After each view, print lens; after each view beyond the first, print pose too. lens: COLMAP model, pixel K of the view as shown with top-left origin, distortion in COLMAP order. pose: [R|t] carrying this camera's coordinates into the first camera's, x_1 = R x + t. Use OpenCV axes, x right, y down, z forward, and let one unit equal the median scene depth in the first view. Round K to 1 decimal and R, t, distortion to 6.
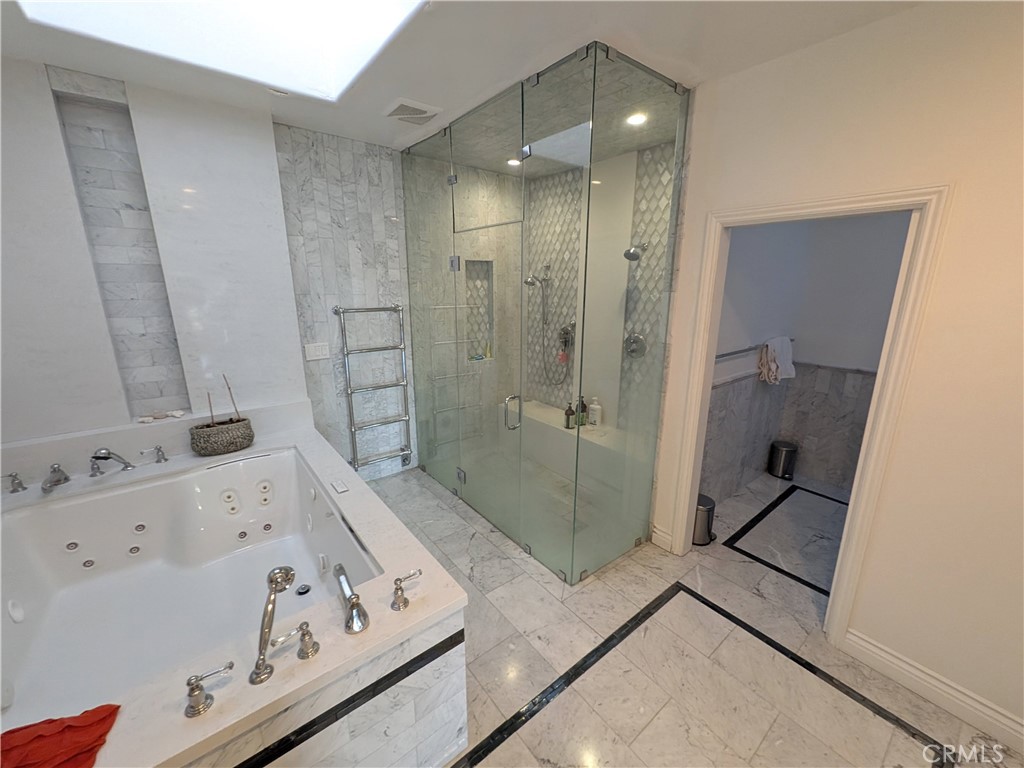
lens RADIAL K [[405.5, 0, 513.3], [0, 405.5, 389.5], [0, 0, 1]] dist [0.007253, -0.001474]
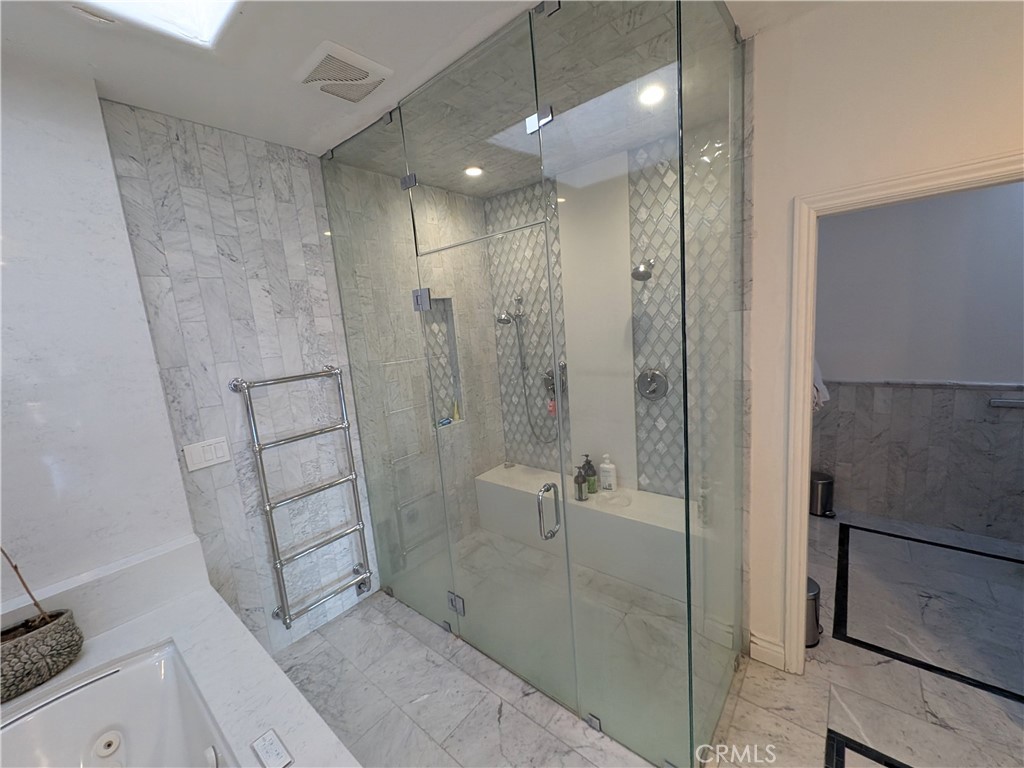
lens RADIAL K [[405.5, 0, 512.1], [0, 405.5, 386.5], [0, 0, 1]] dist [0.007253, -0.001474]
pose [[0.975186, -0.117016, 0.187935, -0.132418], [0.136379, 0.986225, -0.093598, -0.074648], [-0.174394, 0.116906, 0.977711, 0.297716]]
